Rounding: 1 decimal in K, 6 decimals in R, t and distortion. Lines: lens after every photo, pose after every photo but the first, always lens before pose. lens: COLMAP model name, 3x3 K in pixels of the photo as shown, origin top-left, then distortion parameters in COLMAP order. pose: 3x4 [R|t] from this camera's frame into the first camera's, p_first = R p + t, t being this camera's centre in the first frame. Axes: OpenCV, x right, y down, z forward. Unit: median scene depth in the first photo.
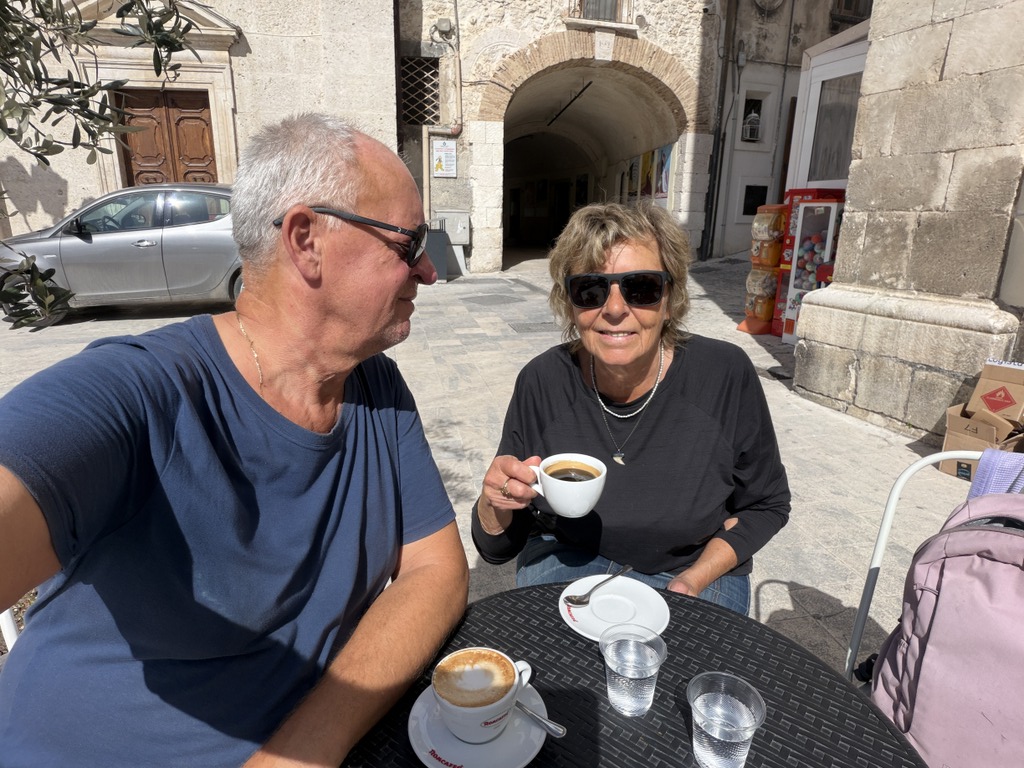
lens RADIAL K [[604.2, 0, 504.9], [0, 604.2, 402.0], [0, 0, 1]] dist [-0.022525, 0.001571]
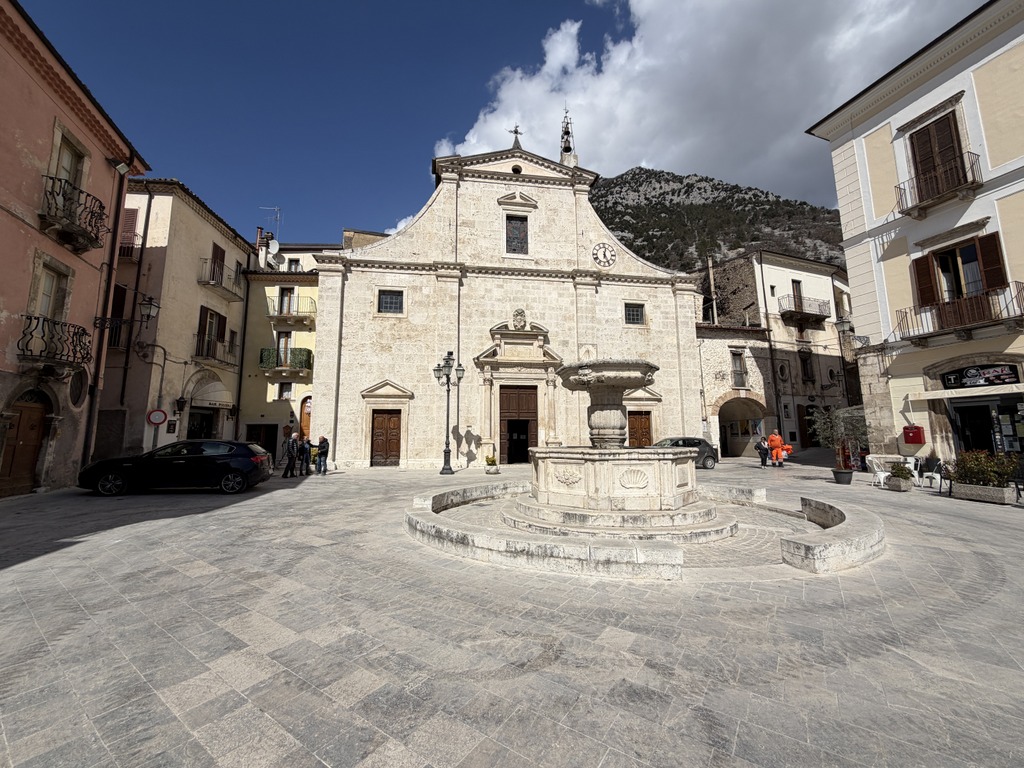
lens RADIAL K [[412.2, 0, 512.0], [0, 412.2, 384.0], [0, 0, 1]] dist [0.010644, -0.000751]
pose [[0.999640, -0.015014, -0.022222, -1.430629], [0.004230, 0.906506, -0.422171, 0.441096], [0.026483, 0.421925, 0.906244, -1.546227]]
